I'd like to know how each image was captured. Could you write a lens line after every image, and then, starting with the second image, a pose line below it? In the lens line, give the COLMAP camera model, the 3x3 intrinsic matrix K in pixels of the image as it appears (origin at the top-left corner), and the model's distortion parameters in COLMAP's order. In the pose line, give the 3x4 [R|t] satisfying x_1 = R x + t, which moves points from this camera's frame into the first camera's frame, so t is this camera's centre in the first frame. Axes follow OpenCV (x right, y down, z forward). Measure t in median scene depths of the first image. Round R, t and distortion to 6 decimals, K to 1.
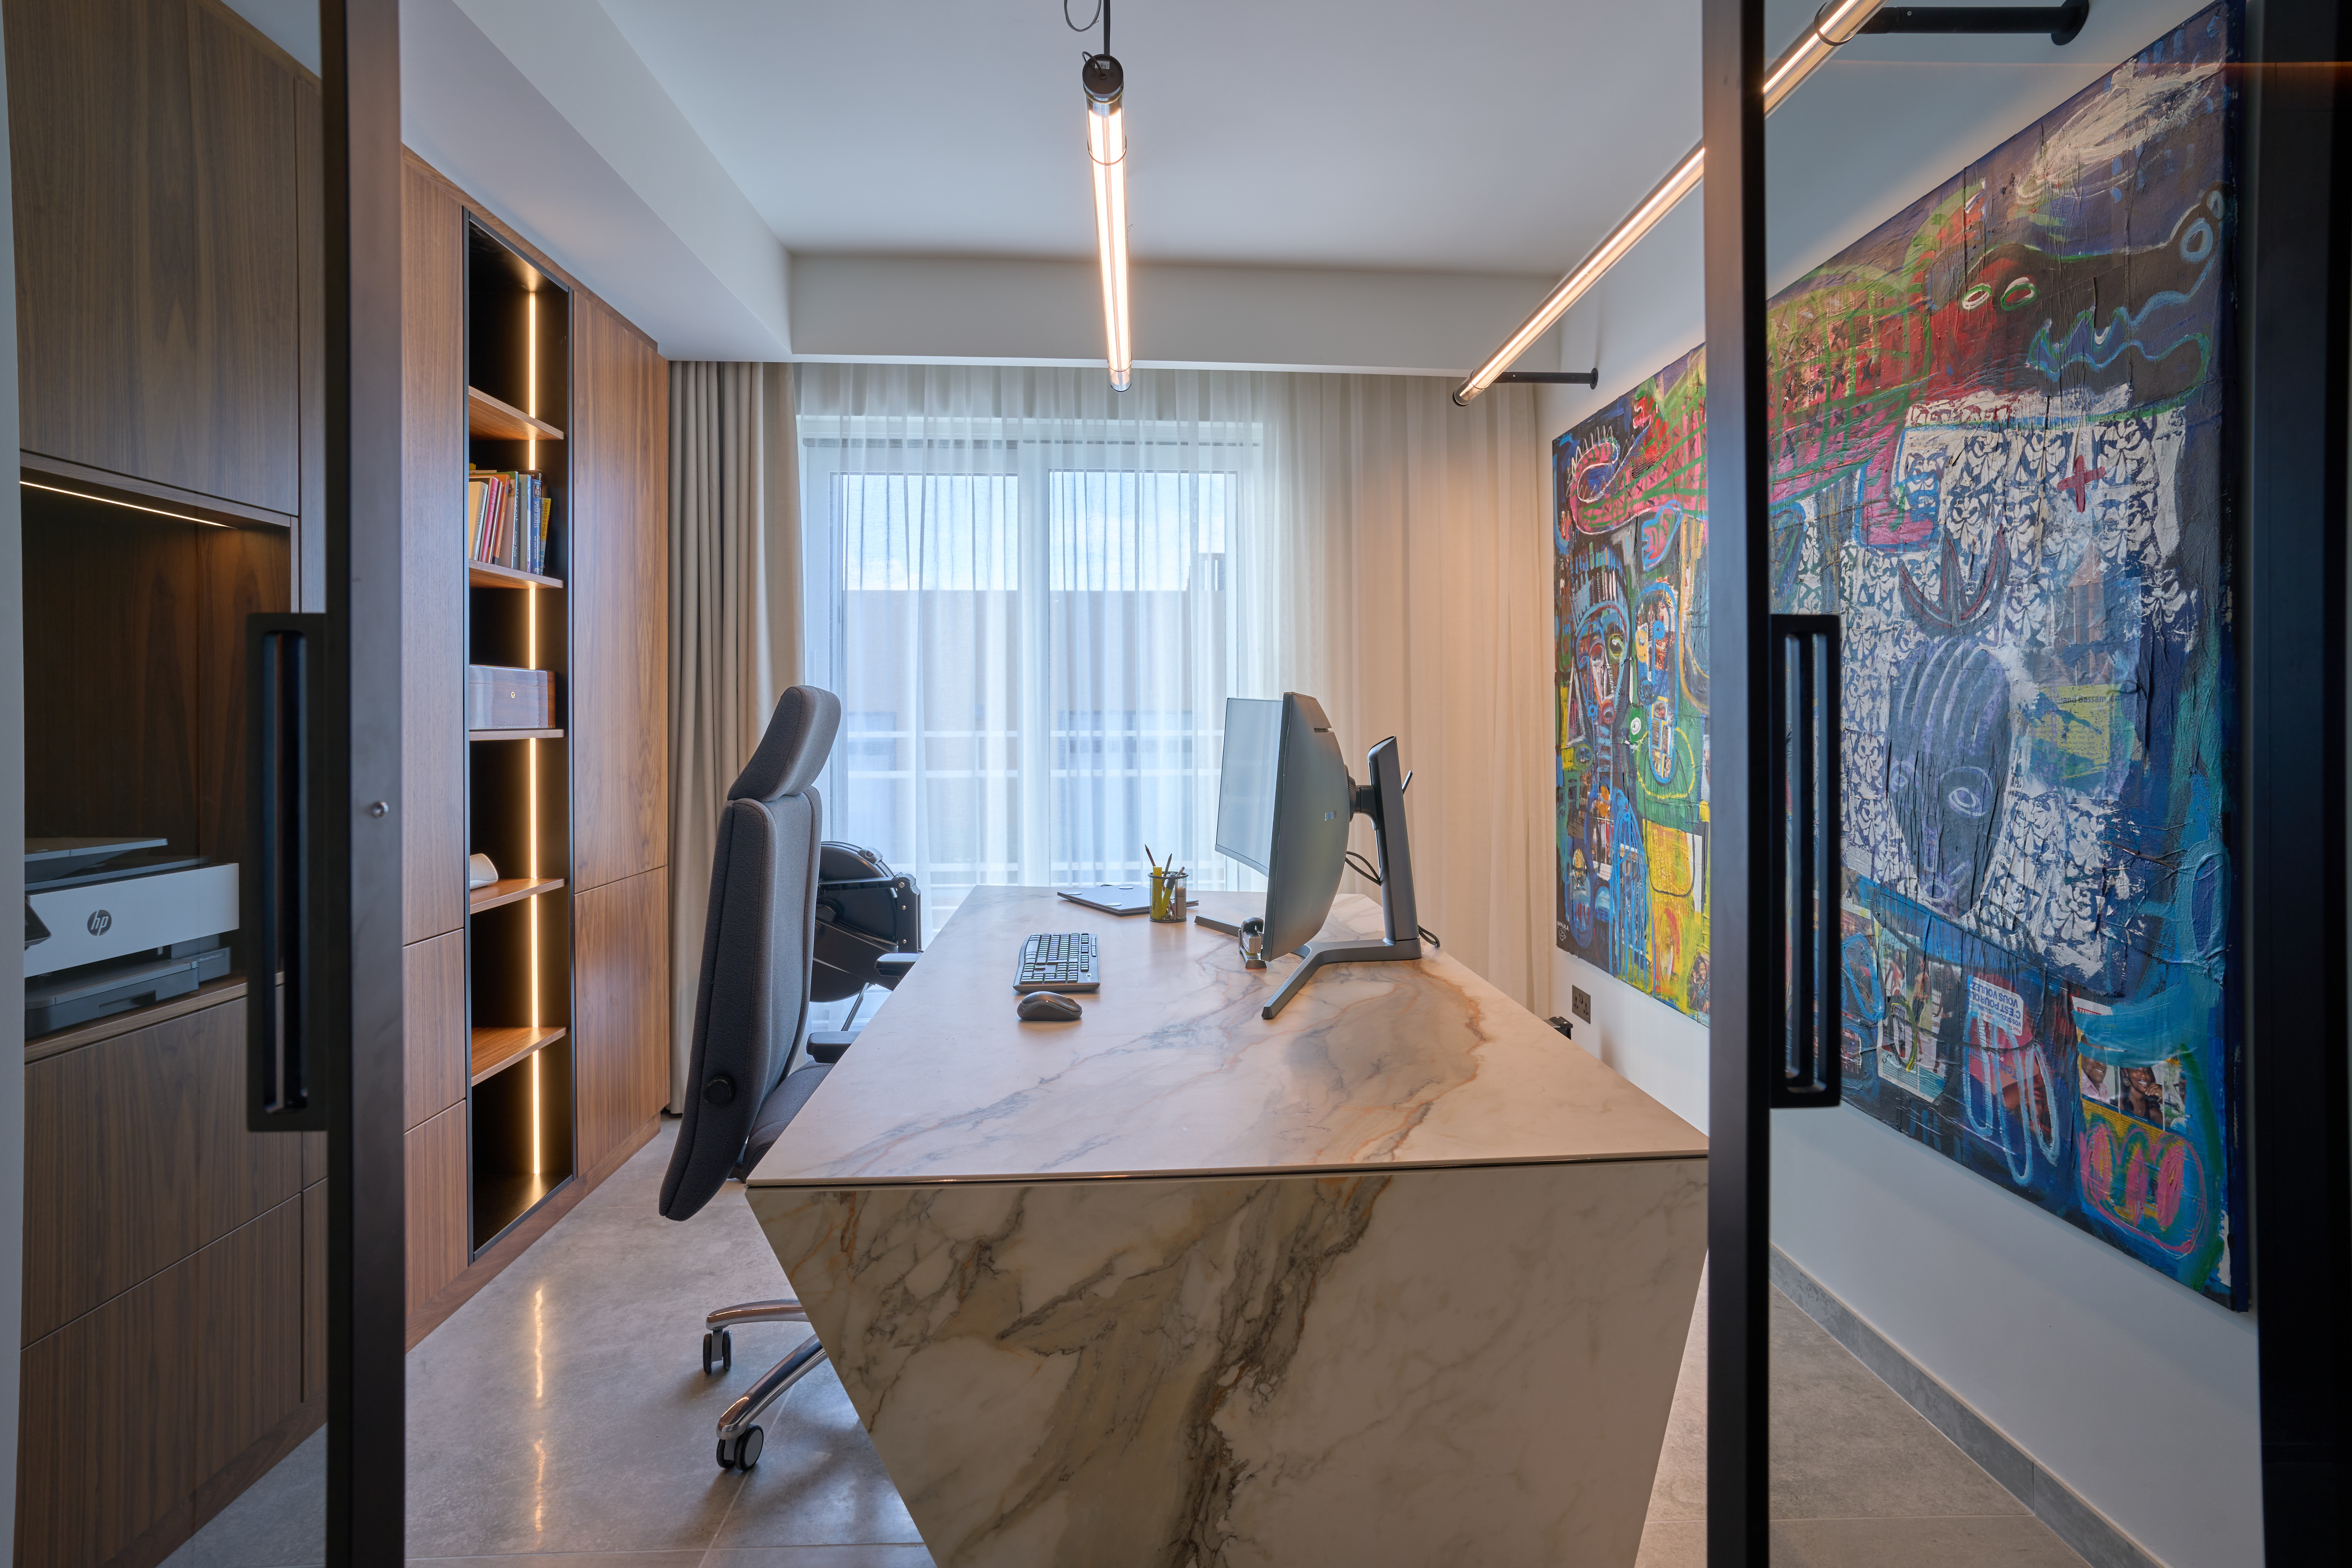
lens RADIAL K [[1169.1, 0, 1184.8], [0, 1169.1, 726.5], [0, 0, 1]] dist [-0.067352, 0.054527]
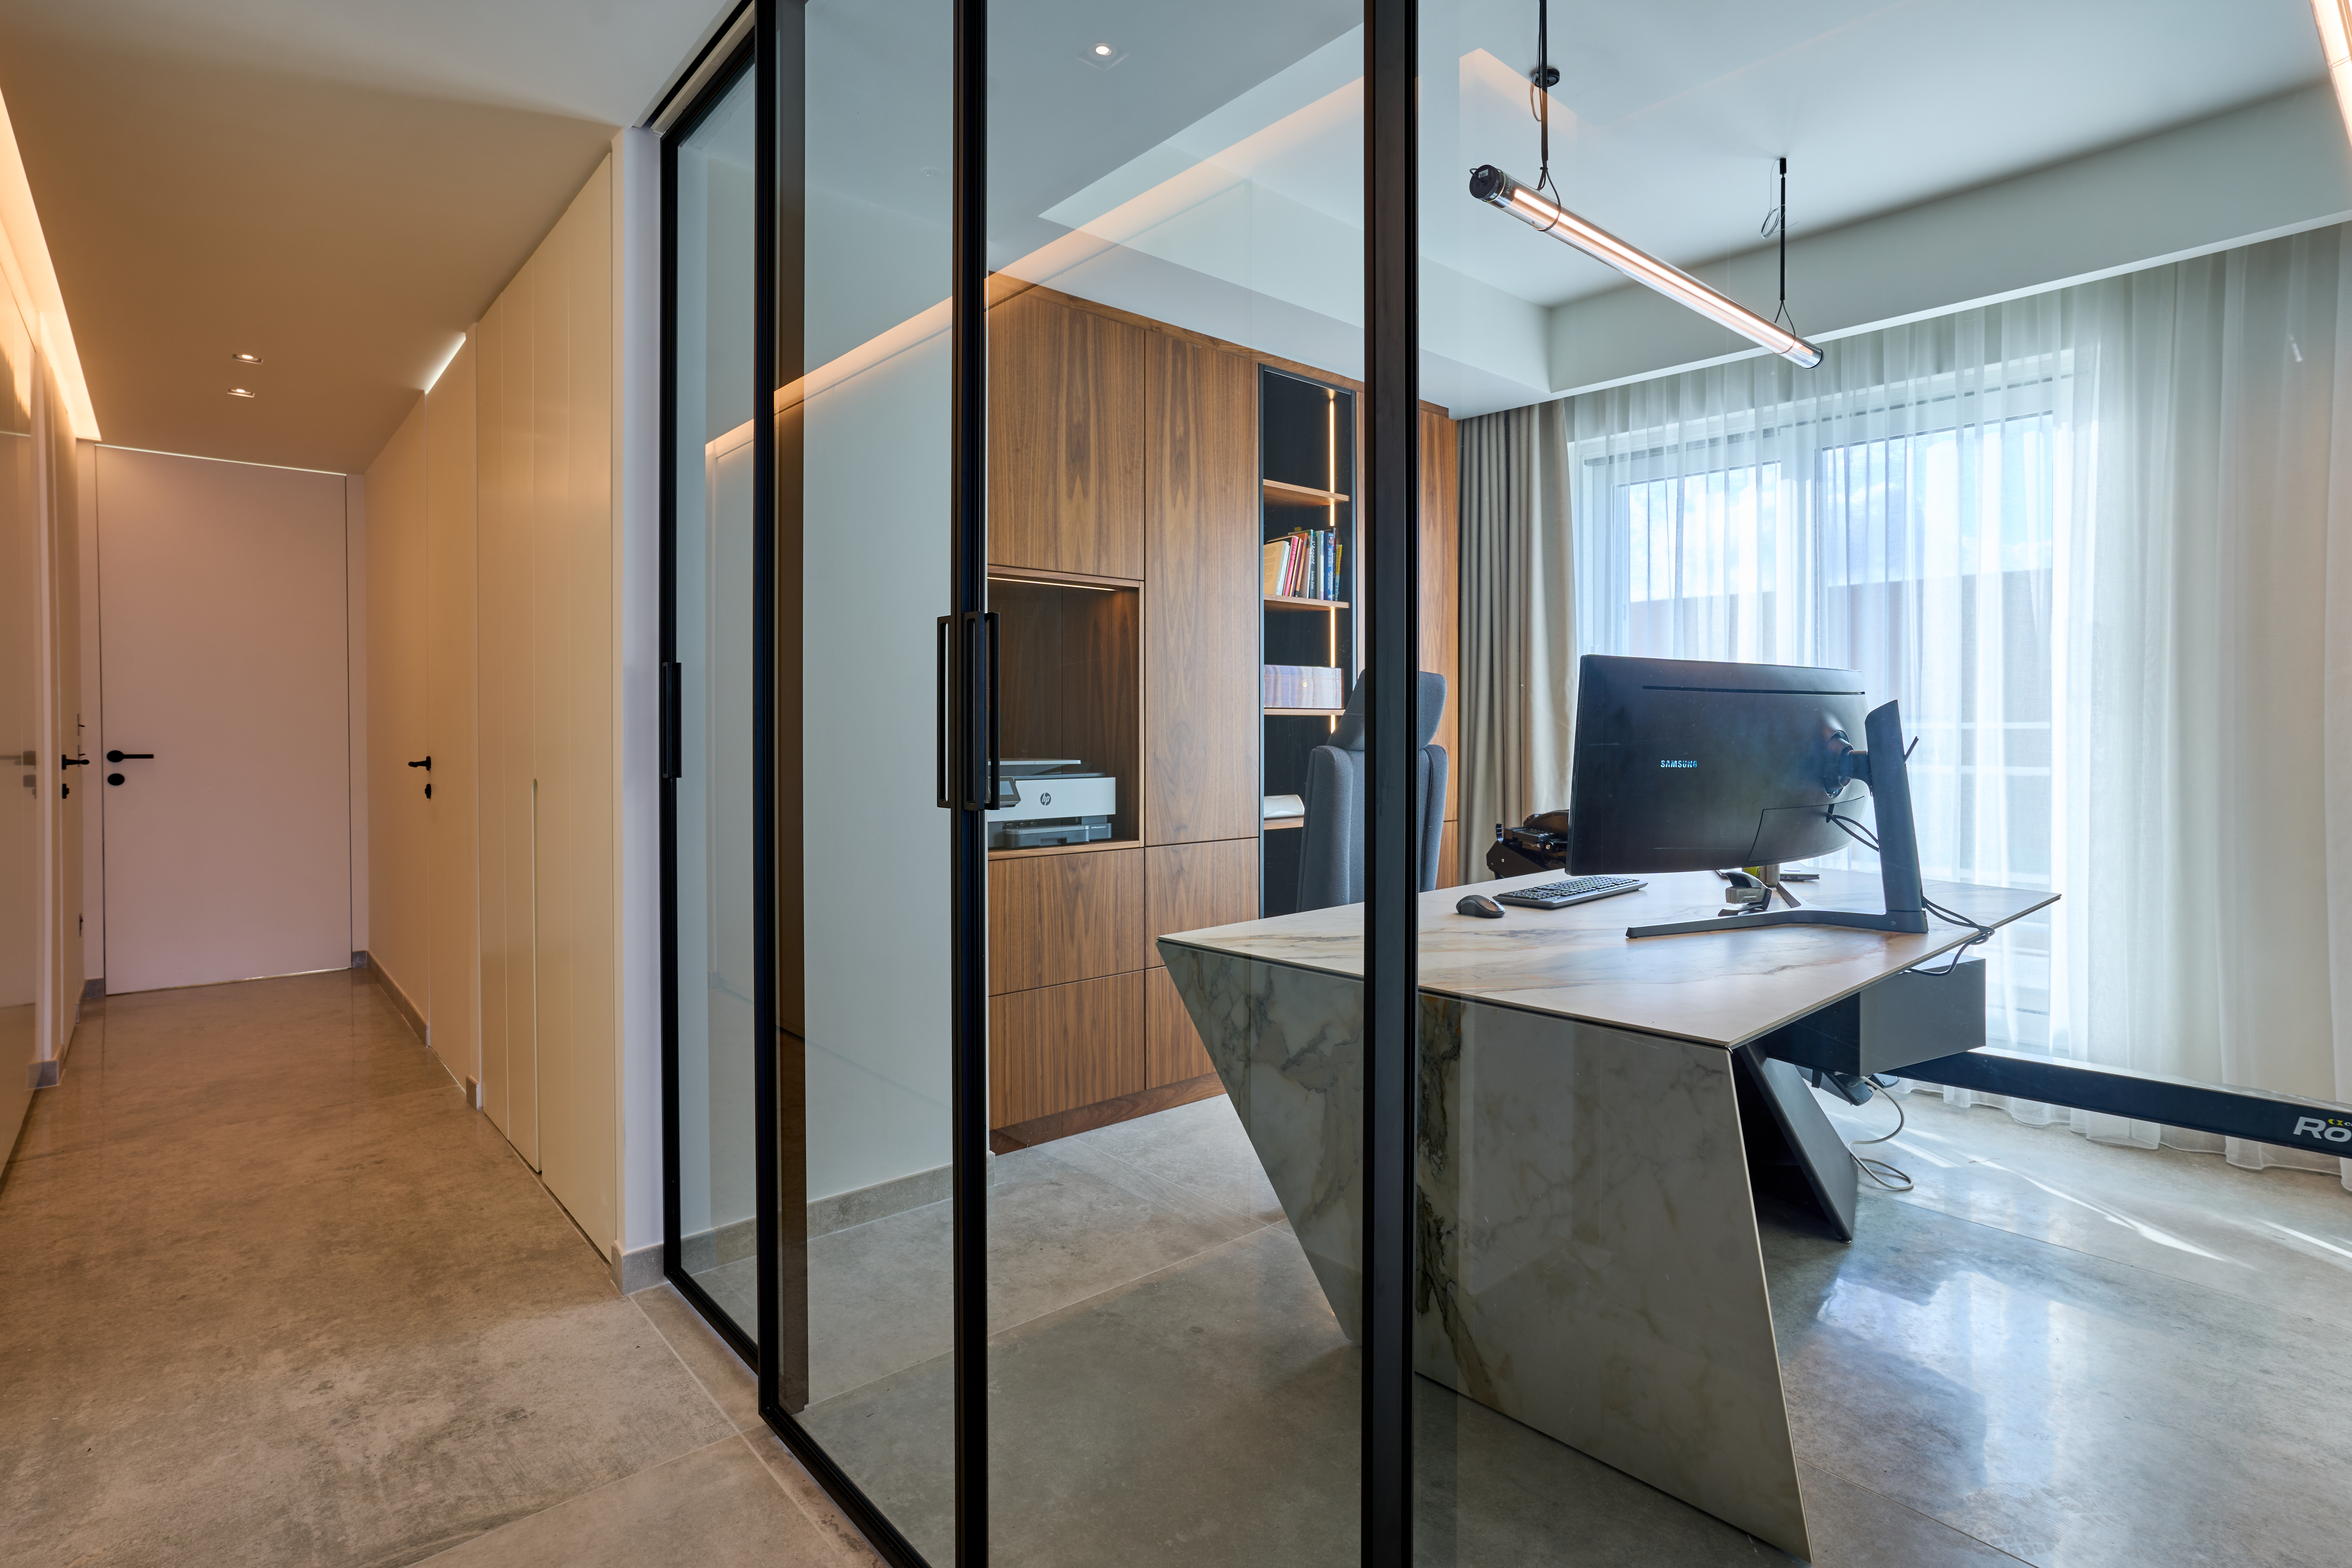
lens RADIAL K [[1175.7, 0, 1175.3], [0, 1175.7, 761.1], [0, 0, 1]] dist [-0.068822, 0.055527]
pose [[0.624174, 0.022497, -0.780962, 0.440933], [-0.006208, 0.999697, 0.023837, 0.031925], [0.781261, -0.010031, 0.624124, -0.049495]]
